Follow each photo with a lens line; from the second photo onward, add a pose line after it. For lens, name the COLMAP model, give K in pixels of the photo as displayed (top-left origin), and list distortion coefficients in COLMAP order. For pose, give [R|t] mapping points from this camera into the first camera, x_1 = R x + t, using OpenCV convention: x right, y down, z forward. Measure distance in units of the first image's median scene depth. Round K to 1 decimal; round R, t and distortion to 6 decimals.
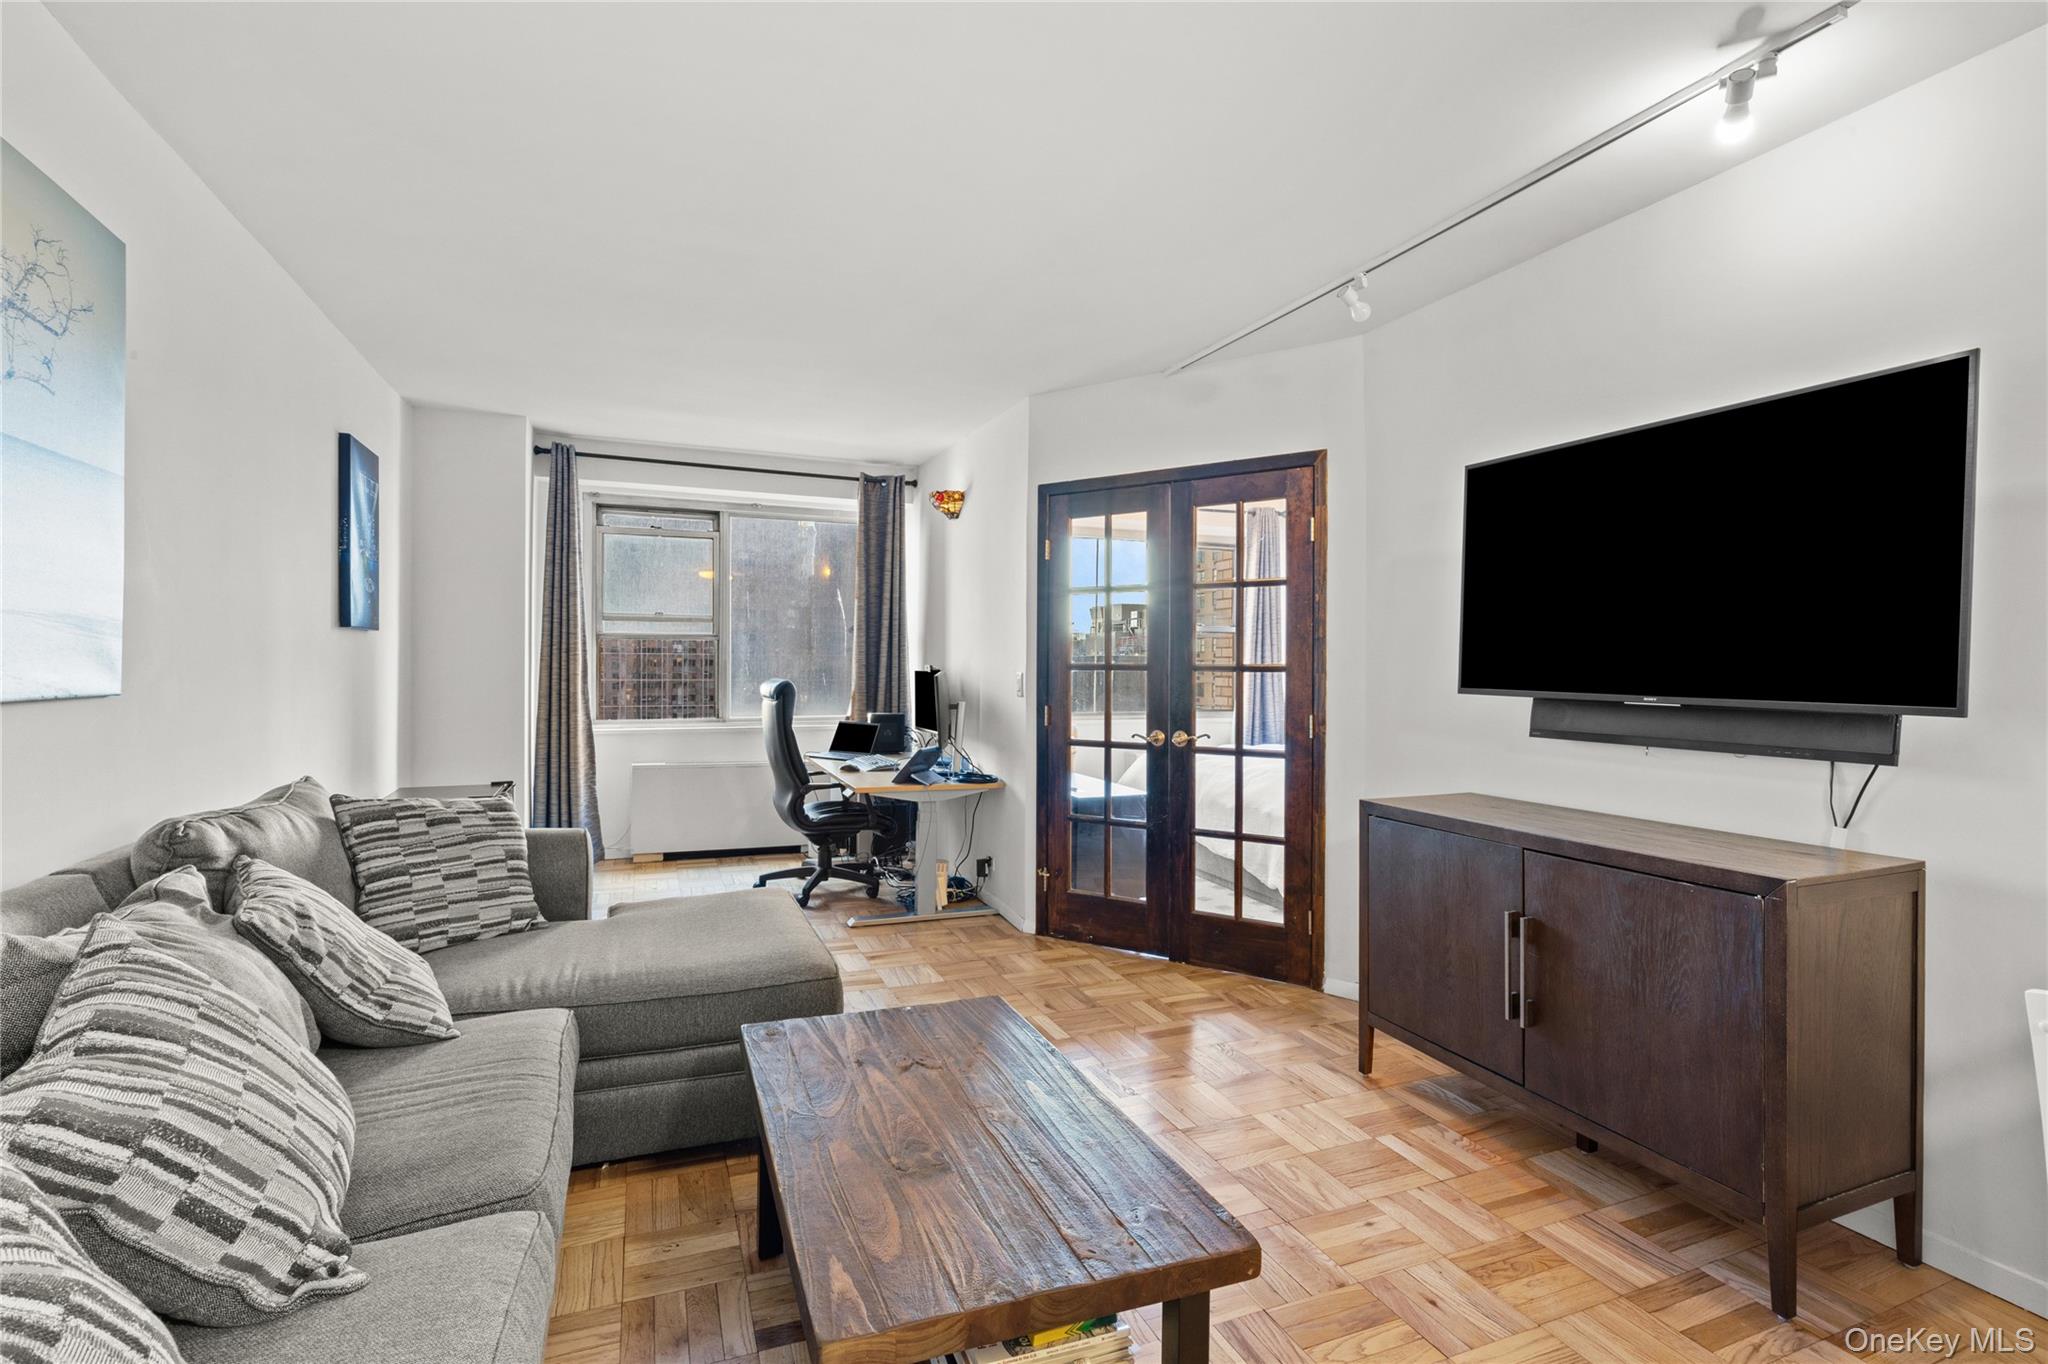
lens RADIAL K [[950.0, 0, 1033.0], [0, 950.0, 675.4], [0, 0, 1]] dist [0.000279, -0.000724]
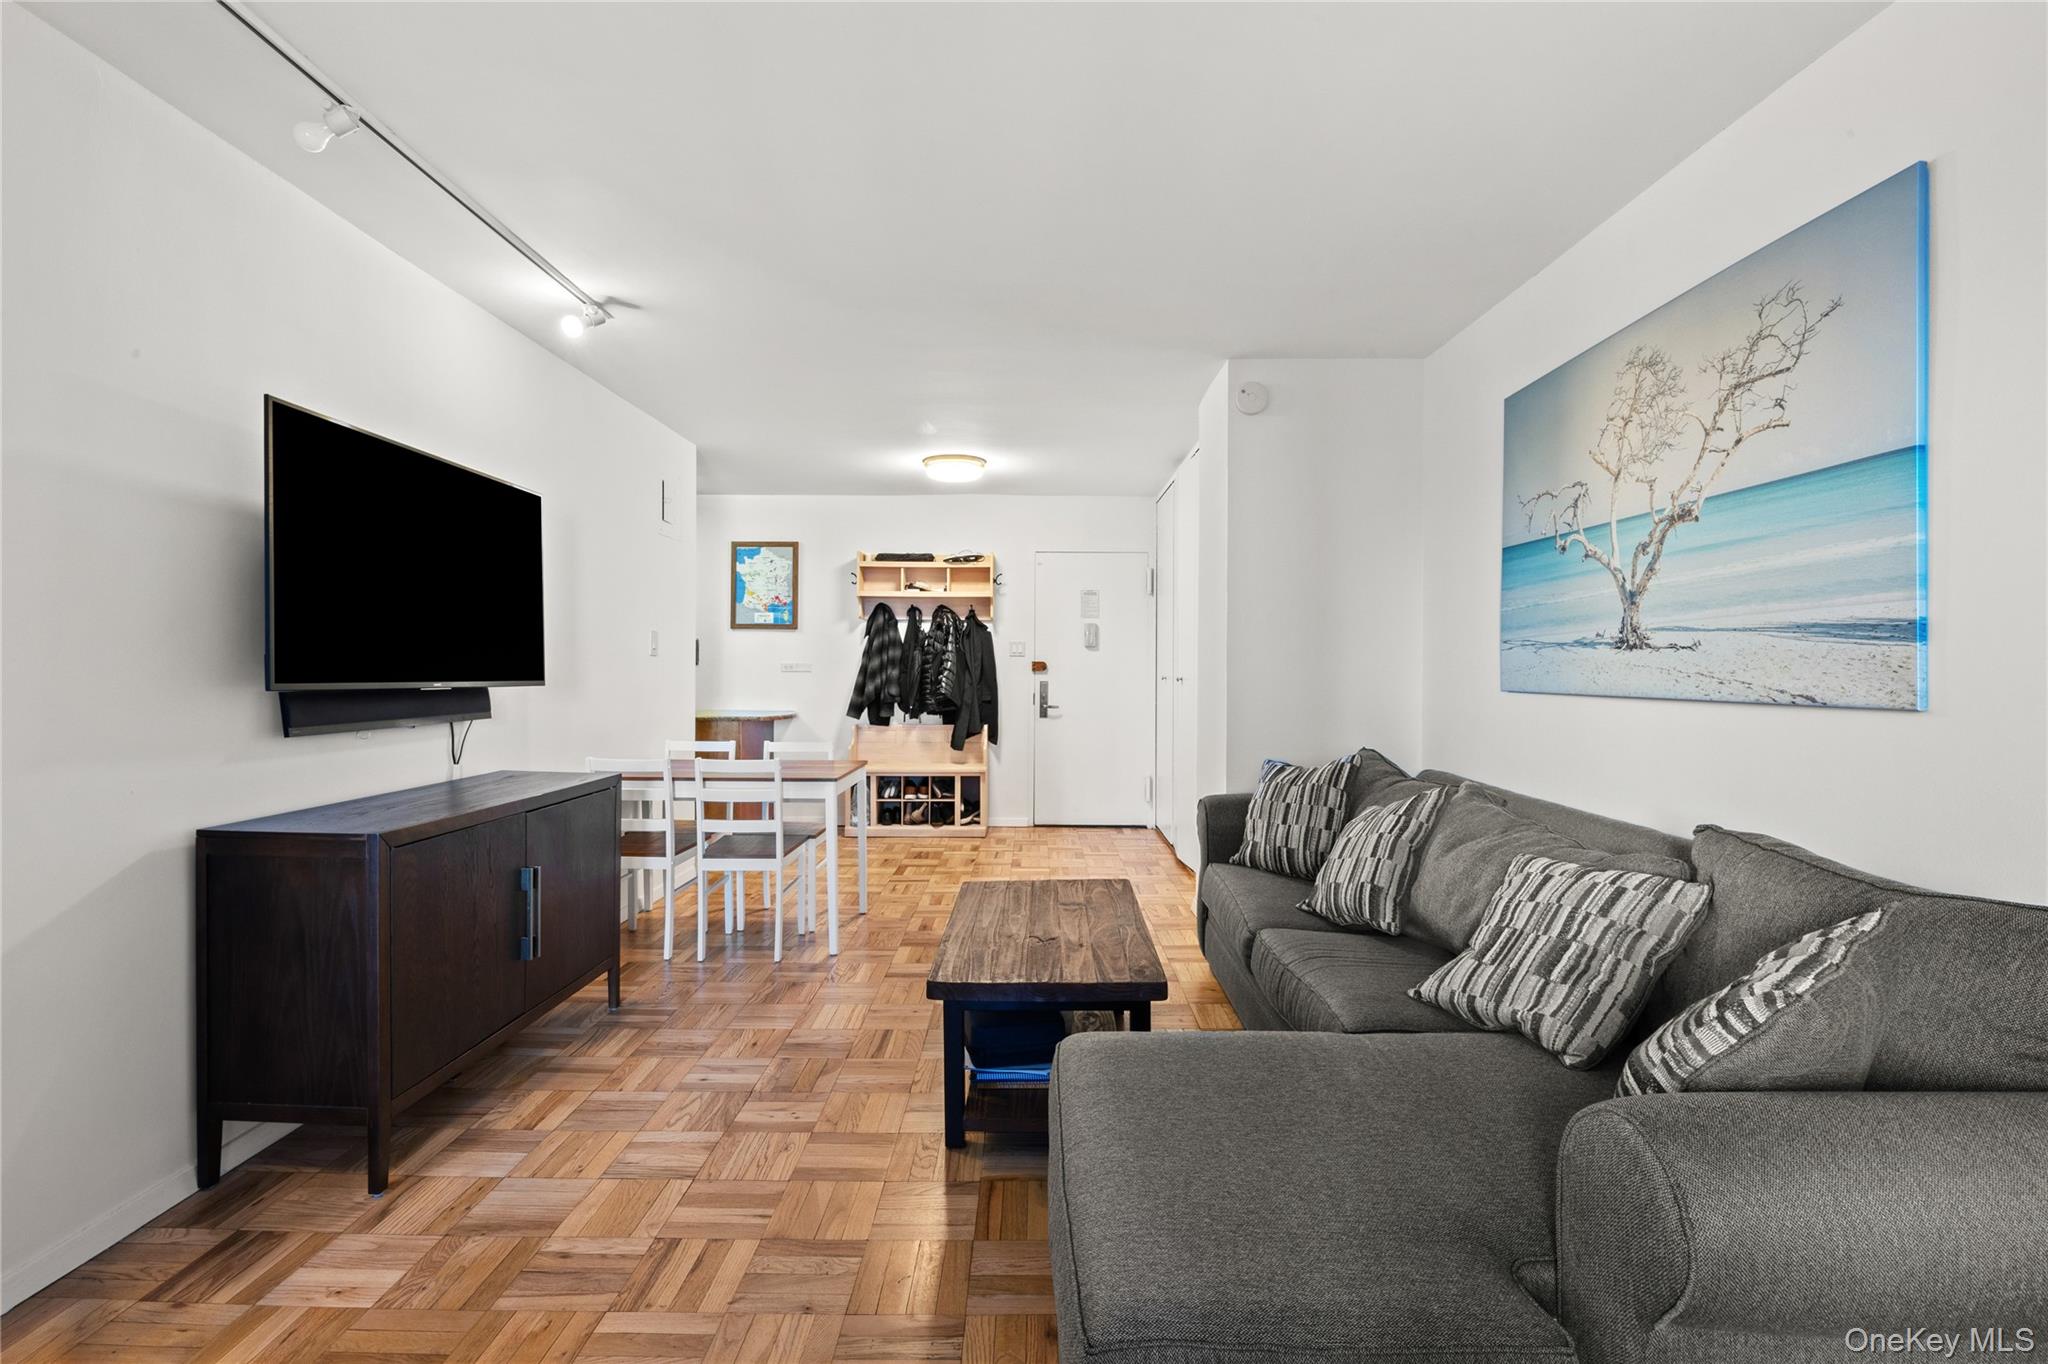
lens RADIAL K [[950.0, 0, 1030.0], [0, 950.0, 672.7], [0, 0, 1]] dist [0.000279, -0.000724]
pose [[-0.924100, -0.012784, 0.381937, -0.466649], [-0.008540, 0.999882, 0.012805, -0.011338], [-0.382055, 0.008572, -0.924100, 1.679202]]
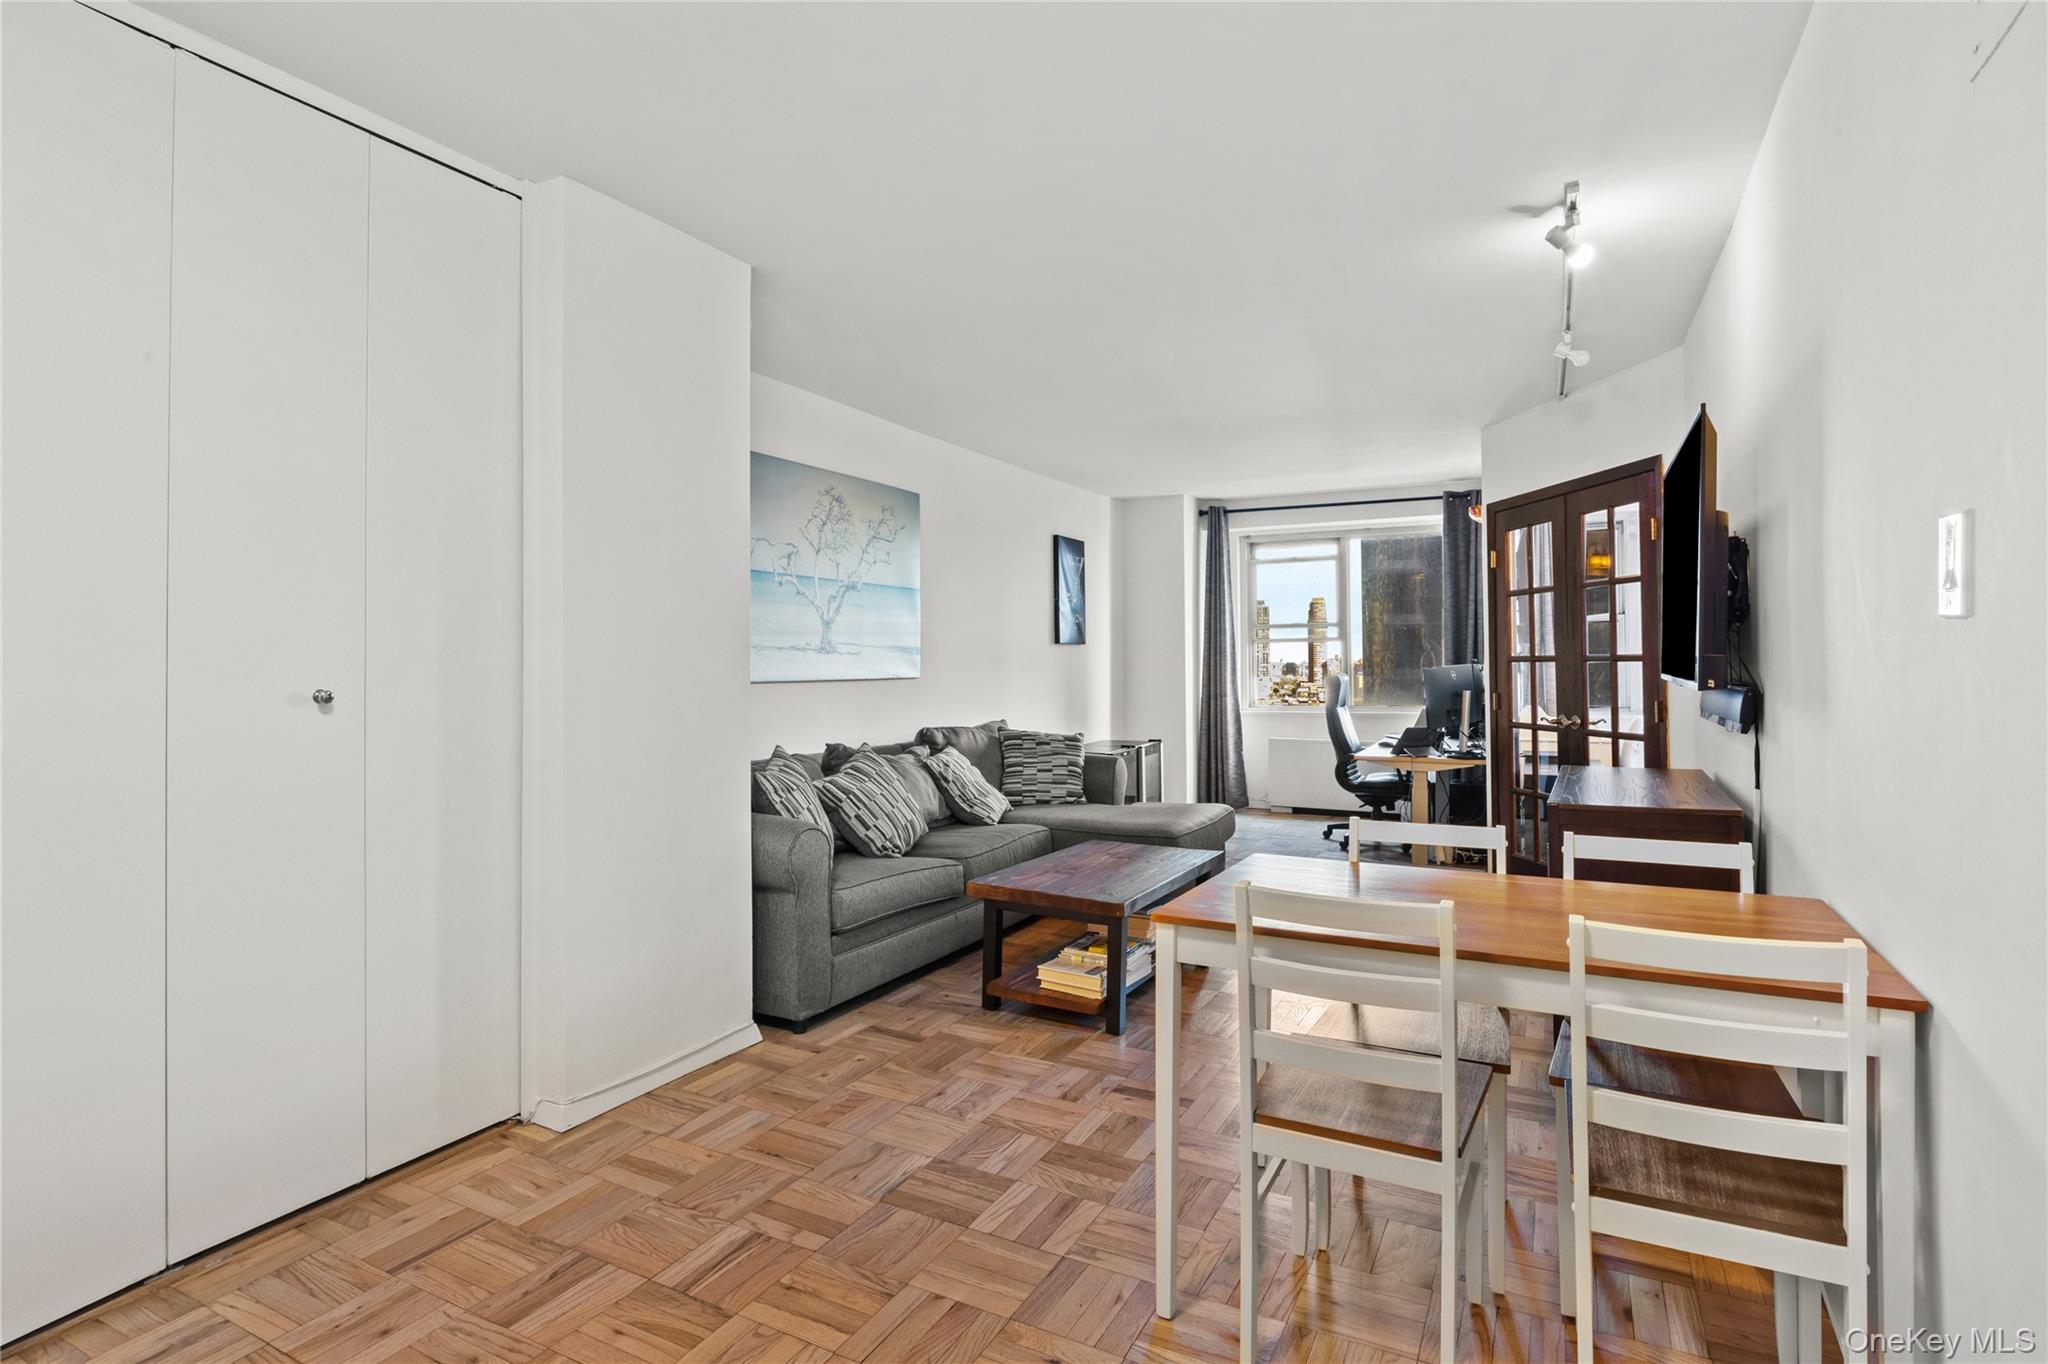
lens RADIAL K [[1047.1, 0, 1025.4], [0, 1047.1, 670.6], [0, 0, 1]] dist [0.003018, -0.000006]
pose [[0.640694, -0.005697, -0.767775, 1.049489], [0.002670, 0.999983, -0.005193, 0.014181], [0.767792, 0.001277, 0.640698, -0.429437]]
